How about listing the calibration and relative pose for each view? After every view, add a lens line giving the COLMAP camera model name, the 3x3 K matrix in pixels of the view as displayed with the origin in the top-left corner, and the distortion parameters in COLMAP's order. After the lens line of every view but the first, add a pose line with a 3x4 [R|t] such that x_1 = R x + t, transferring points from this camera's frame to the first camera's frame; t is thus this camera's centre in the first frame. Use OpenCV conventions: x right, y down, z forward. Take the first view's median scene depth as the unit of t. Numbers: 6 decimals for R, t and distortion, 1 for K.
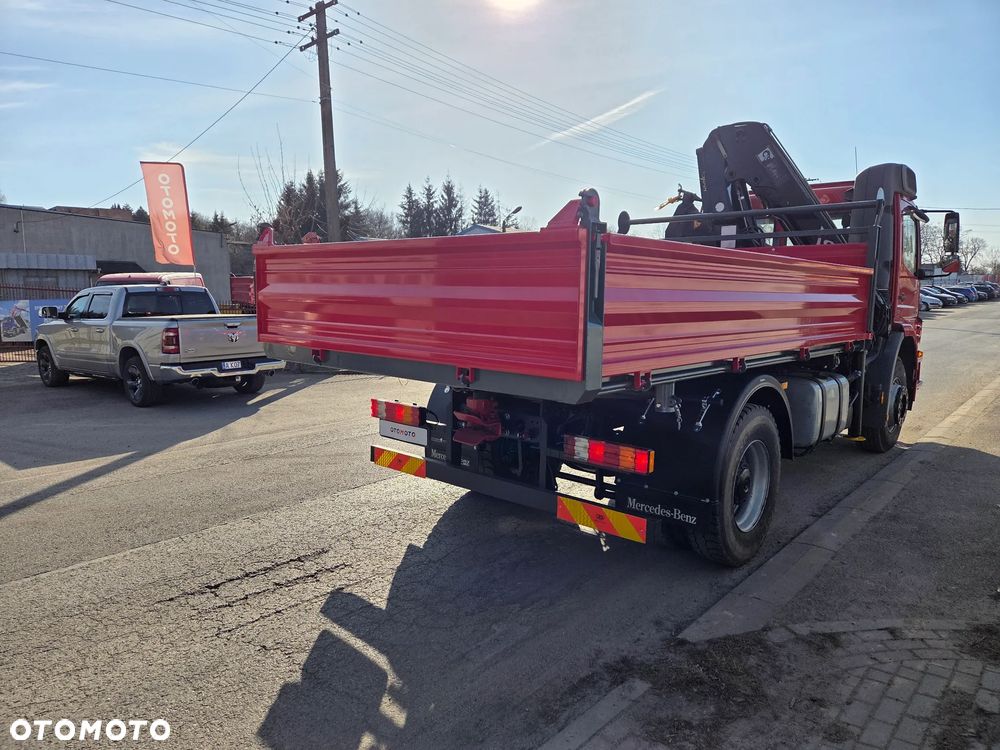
lens RADIAL K [[670.3, 0, 492.2], [0, 670.3, 374.0], [0, 0, 1]] dist [0.029730, -0.003873]
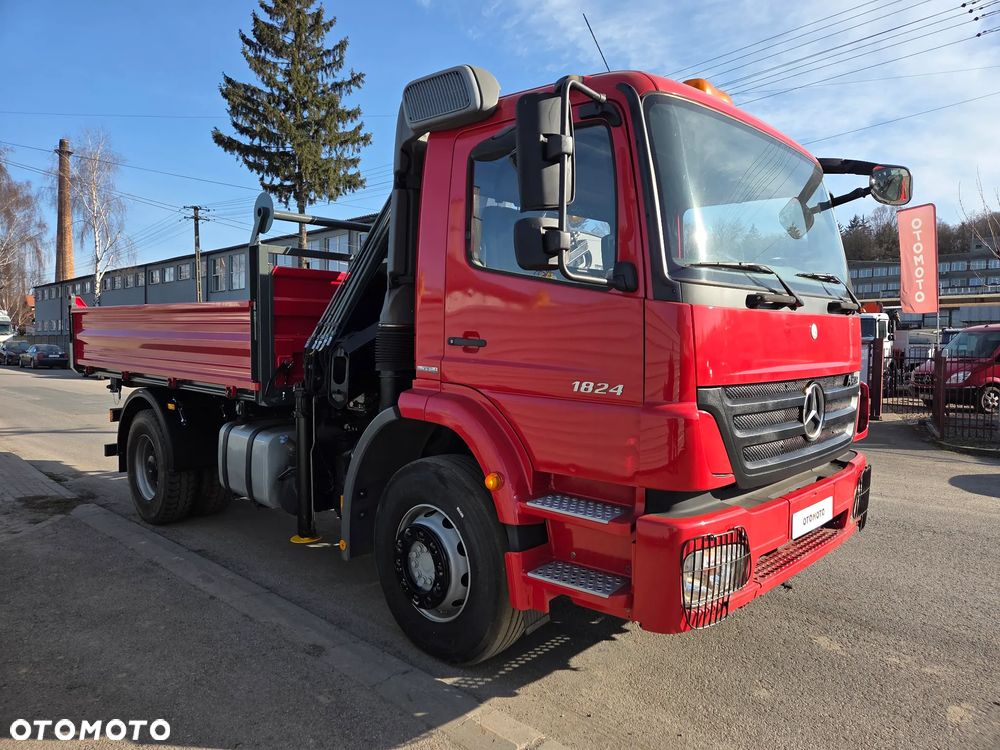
lens RADIAL K [[670.3, 0, 492.2], [0, 670.3, 374.0], [0, 0, 1]] dist [0.029730, -0.003873]
pose [[-0.032303, 0.046093, -0.998415, 1.571345], [-0.133561, 0.989778, 0.050015, -0.166584], [0.990514, 0.134965, -0.025816, 1.549149]]
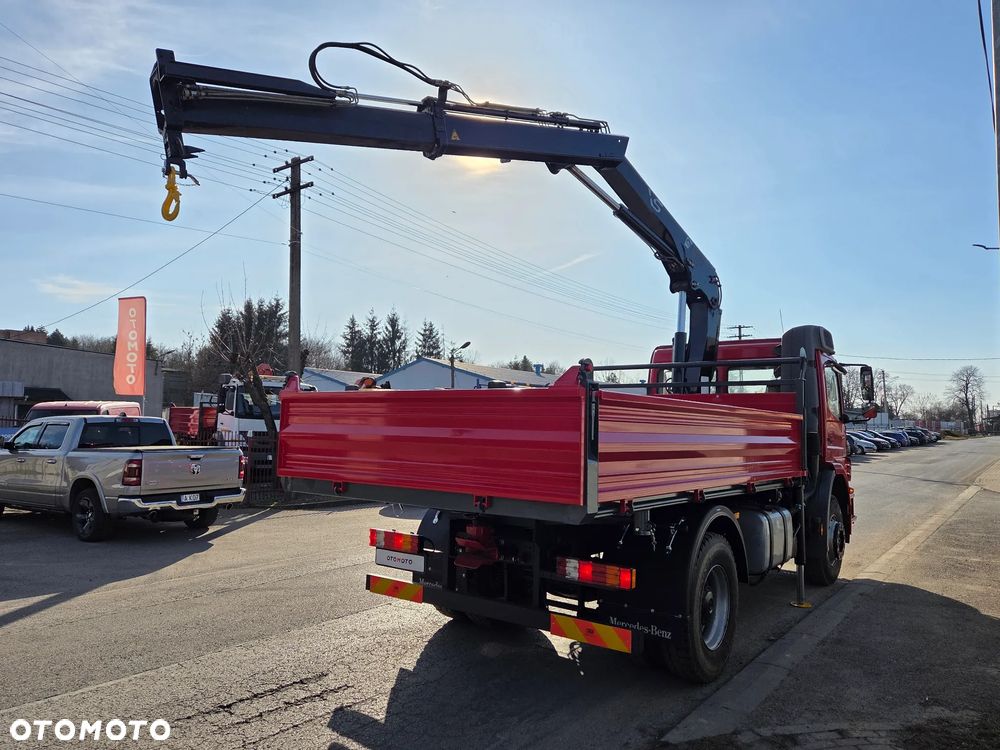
lens RADIAL K [[698.2, 0, 490.1], [0, 698.2, 368.1], [0, 0, 1]] dist [-0.000505, -0.005639]
pose [[0.996708, 0.021189, 0.078262, -0.073706], [-0.004942, 0.979329, -0.202215, 0.011478], [-0.080929, 0.201162, 0.976209, -0.155231]]
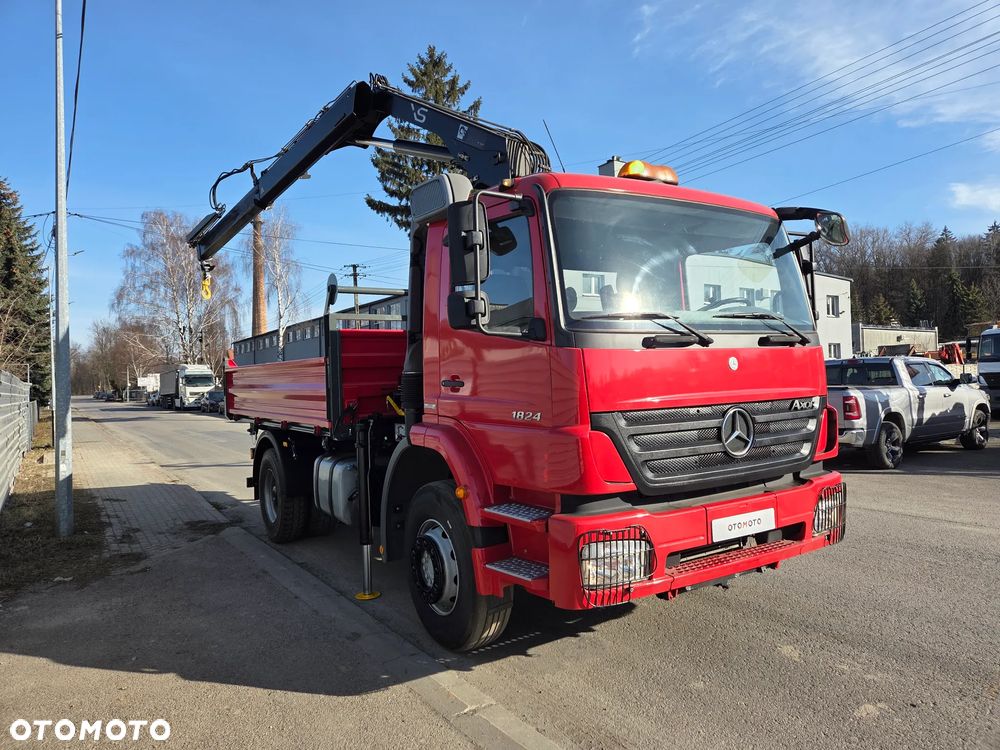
lens RADIAL K [[682.3, 0, 492.8], [0, 682.3, 358.3], [0, 0, 1]] dist [0.064051, -0.043480]
pose [[-0.267129, -0.020809, -0.963436, 1.711494], [-0.087206, 0.996187, 0.002663, -0.199968], [0.959707, 0.084728, -0.267925, 1.770759]]
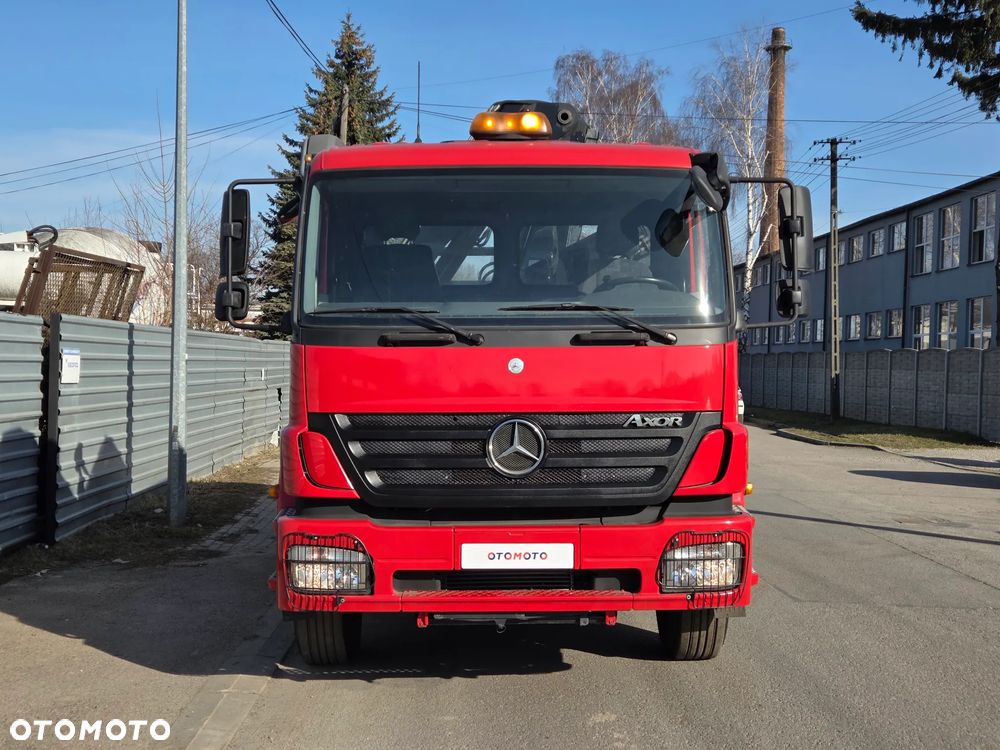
lens RADIAL K [[1417.4, 0, 500.0], [0, 1417.4, 375.0], [0, 0, 1]] dist [0.026806, 0.025696]
pose [[-0.747127, 0.003875, -0.664670, 1.809913], [-0.087633, 0.990680, 0.104281, -0.370593], [0.658879, 0.136158, -0.739824, 2.983099]]
